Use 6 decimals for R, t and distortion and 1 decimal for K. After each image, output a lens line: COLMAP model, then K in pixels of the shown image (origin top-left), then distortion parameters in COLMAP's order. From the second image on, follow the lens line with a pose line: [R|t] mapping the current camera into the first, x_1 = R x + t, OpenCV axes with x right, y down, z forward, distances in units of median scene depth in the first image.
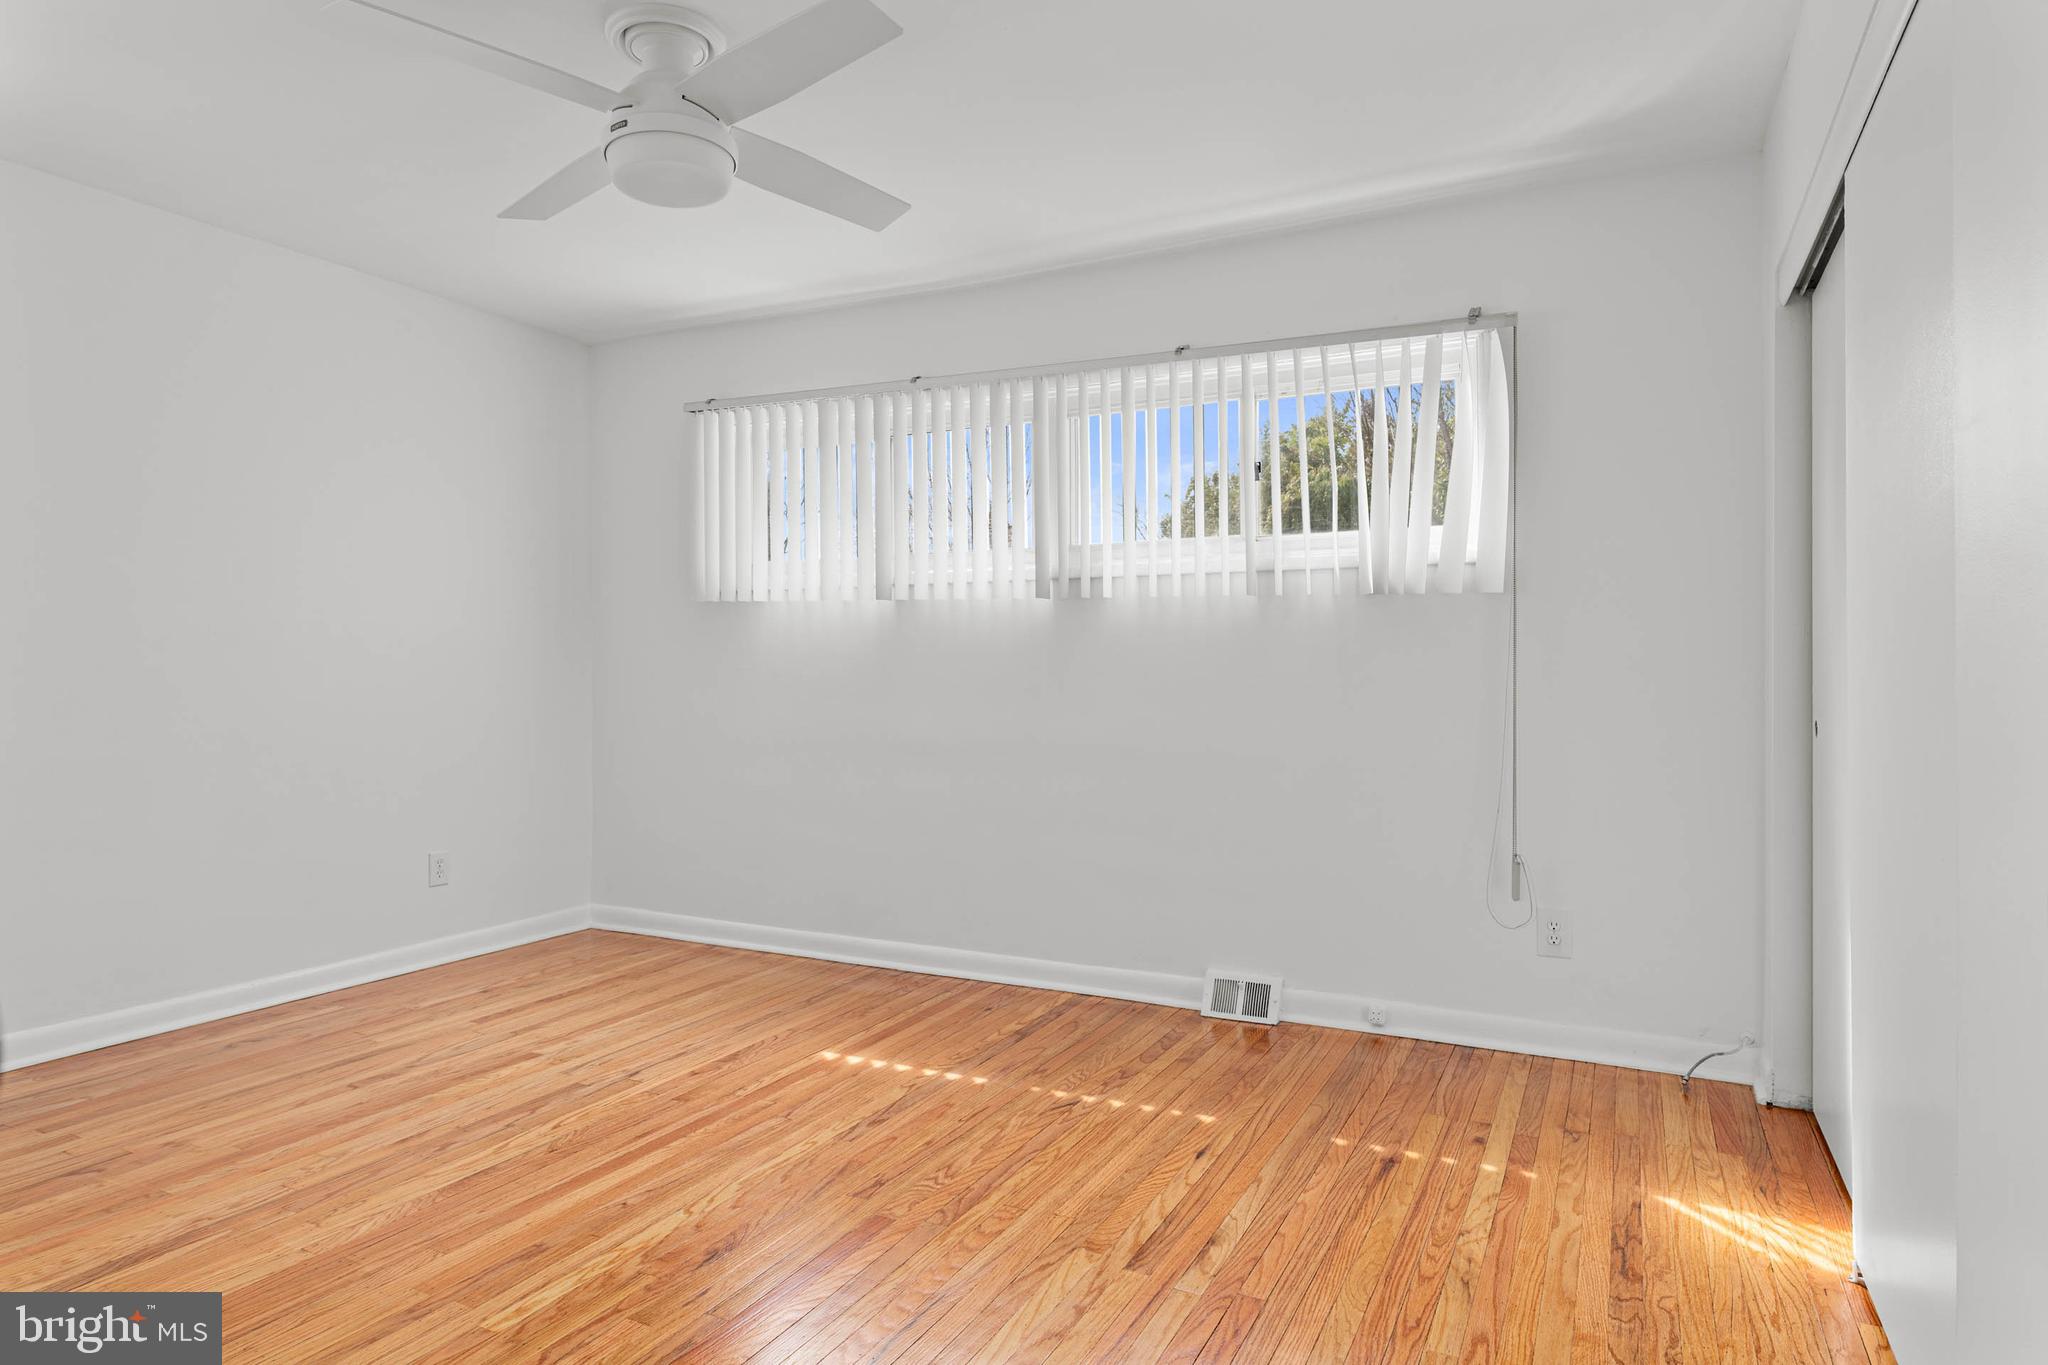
lens RADIAL K [[1183.5, 0, 1027.5], [0, 1183.5, 681.6], [0, 0, 1]] dist [-0.005829, 0.001938]
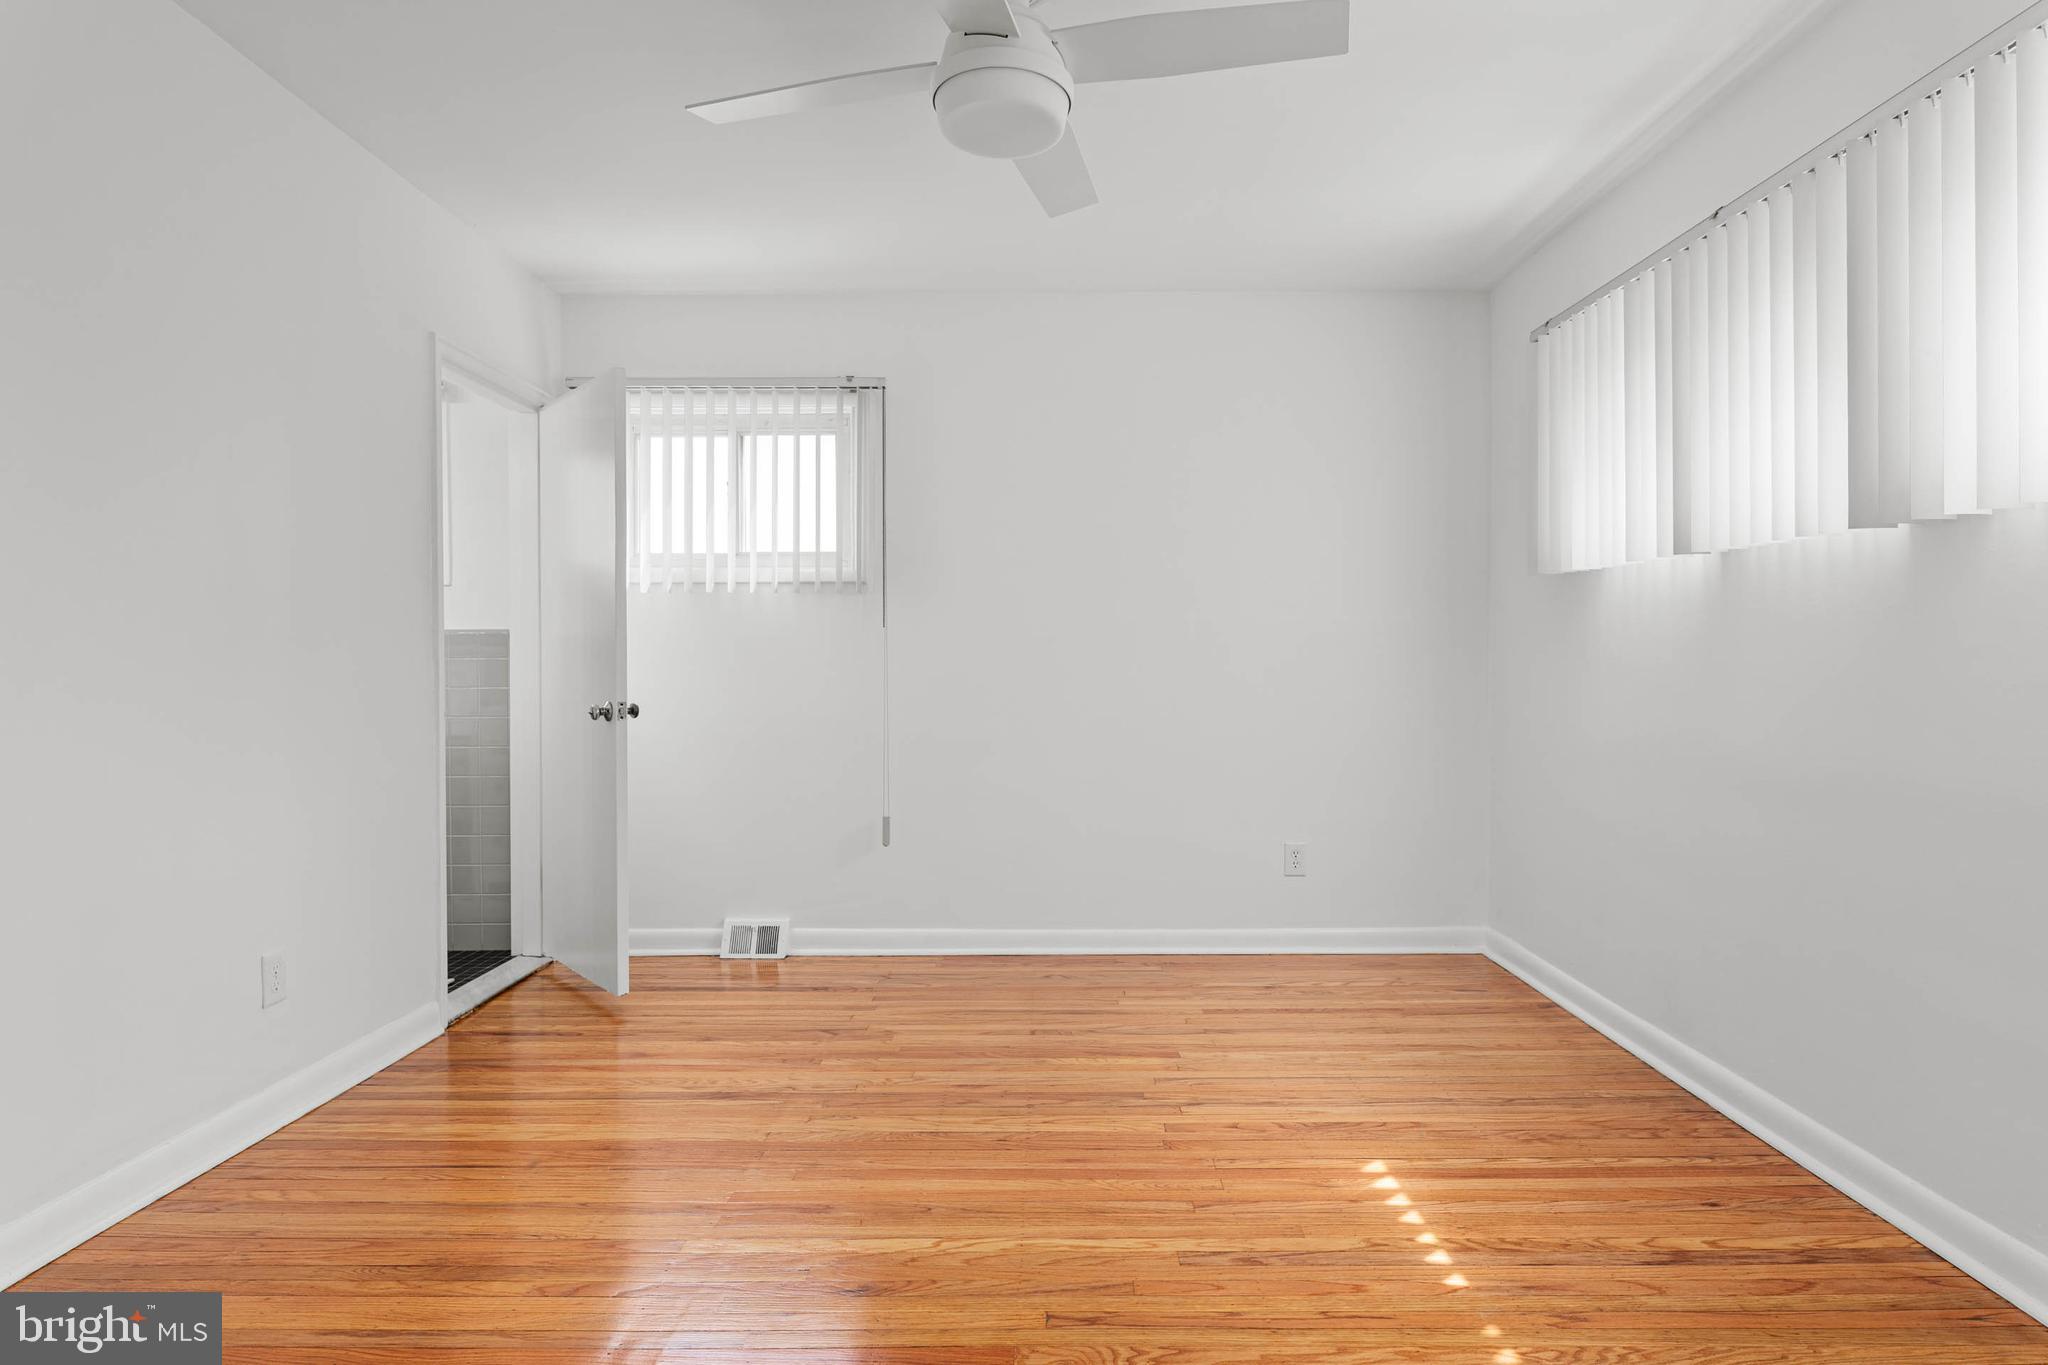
lens RADIAL K [[1183.5, 0, 1015.5], [0, 1183.5, 680.6], [0, 0, 1]] dist [-0.005829, 0.001938]
pose [[0.450329, 0.006769, -0.892837, 0.403222], [-0.003065, 0.999977, 0.006035, 0.001689], [0.892857, 0.000019, 0.450339, 0.456765]]
